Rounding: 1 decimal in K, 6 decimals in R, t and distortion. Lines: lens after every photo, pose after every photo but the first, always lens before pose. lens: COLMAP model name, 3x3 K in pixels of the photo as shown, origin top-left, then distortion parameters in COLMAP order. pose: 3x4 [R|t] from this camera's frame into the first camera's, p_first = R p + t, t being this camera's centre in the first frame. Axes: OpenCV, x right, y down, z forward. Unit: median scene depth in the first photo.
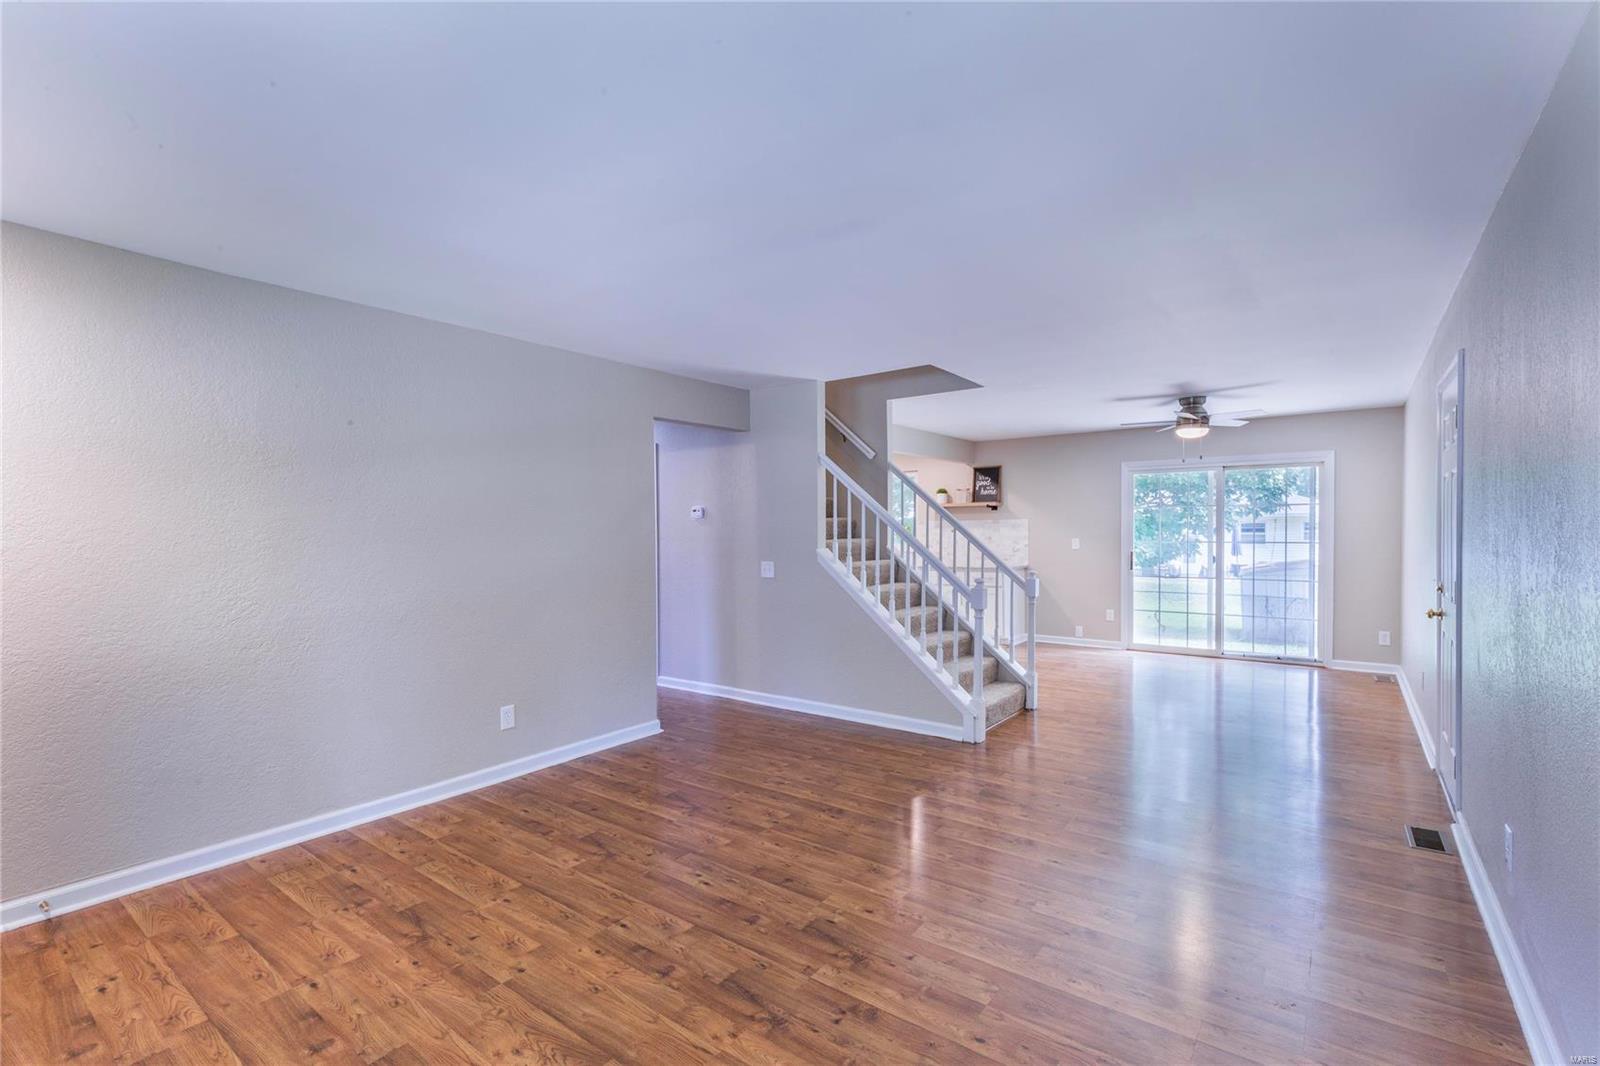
lens RADIAL K [[724.0, 0, 803.3], [0, 724.0, 534.9], [0, 0, 1]] dist [0.000680, -0.000236]
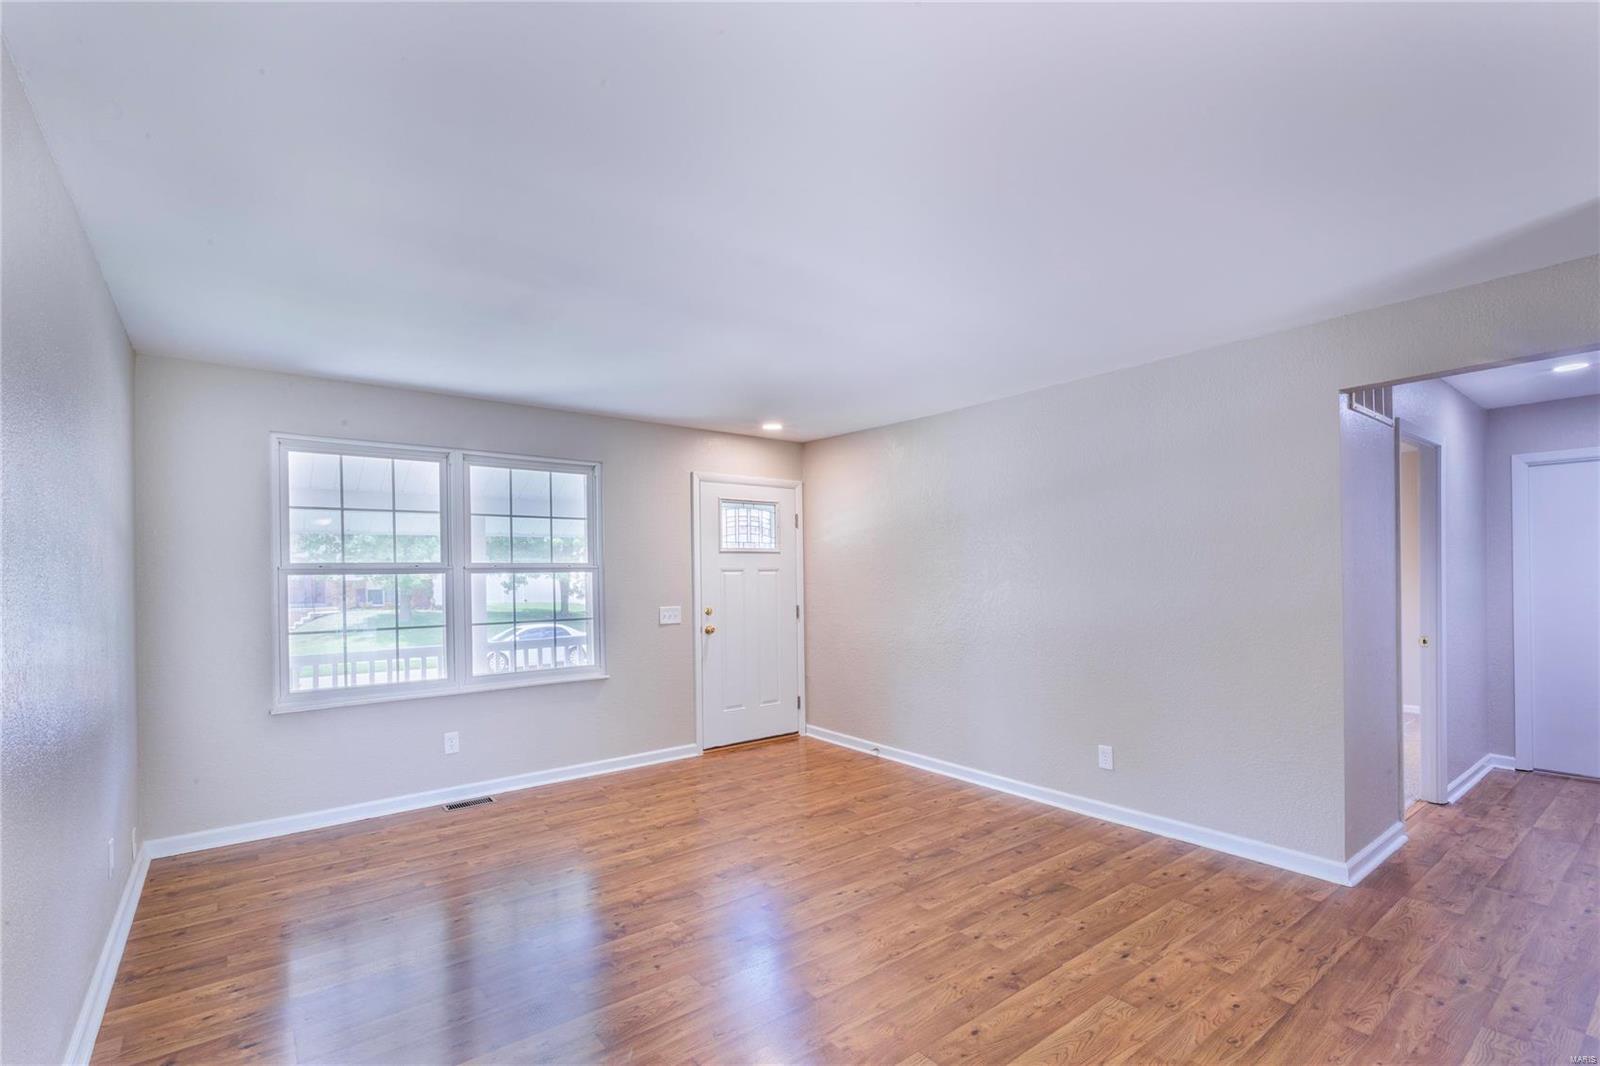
lens RADIAL K [[724.0, 0, 816.2], [0, 724.0, 573.9], [0, 0, 1]] dist [0.000680, -0.000236]
pose [[-0.239964, 0.014989, -0.970666, 0.761833], [0.002906, 0.999887, 0.014721, -0.021934], [0.970777, 0.000712, -0.239981, 0.988272]]
